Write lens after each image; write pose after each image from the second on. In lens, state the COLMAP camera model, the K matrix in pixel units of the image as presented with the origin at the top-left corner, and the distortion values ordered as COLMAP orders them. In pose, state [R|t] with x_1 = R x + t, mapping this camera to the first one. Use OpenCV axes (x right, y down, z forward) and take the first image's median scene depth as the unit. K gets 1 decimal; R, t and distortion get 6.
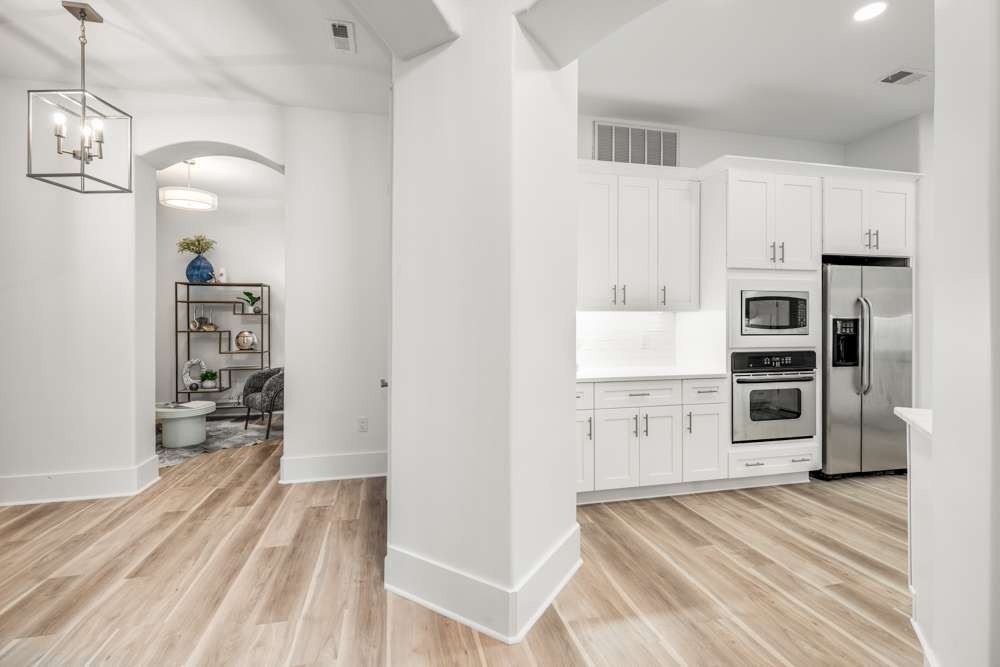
lens RADIAL K [[466.0, 0, 501.9], [0, 466.0, 323.4], [0, 0, 1]] dist [0.004724, 0.000583]
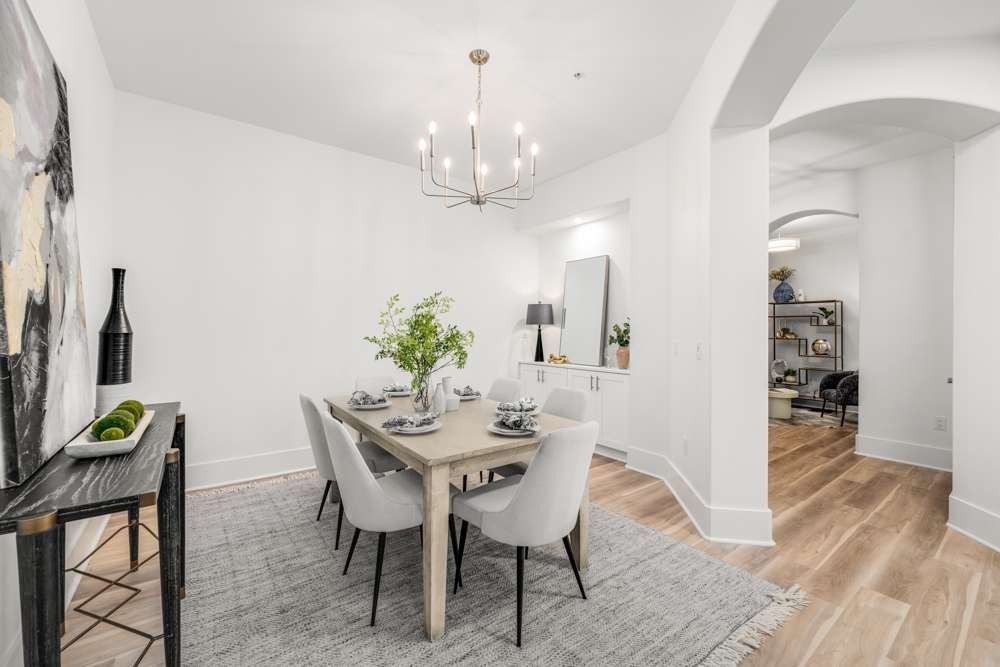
lens RADIAL K [[439.2, 0, 494.9], [0, 439.2, 325.2], [0, 0, 1]] dist [-0.000309, -0.001006]
pose [[0.432381, -0.008436, -0.901651, 0.129804], [-0.007264, 0.999891, -0.012839, 0.000534], [0.901662, 0.012101, 0.432273, -0.289311]]
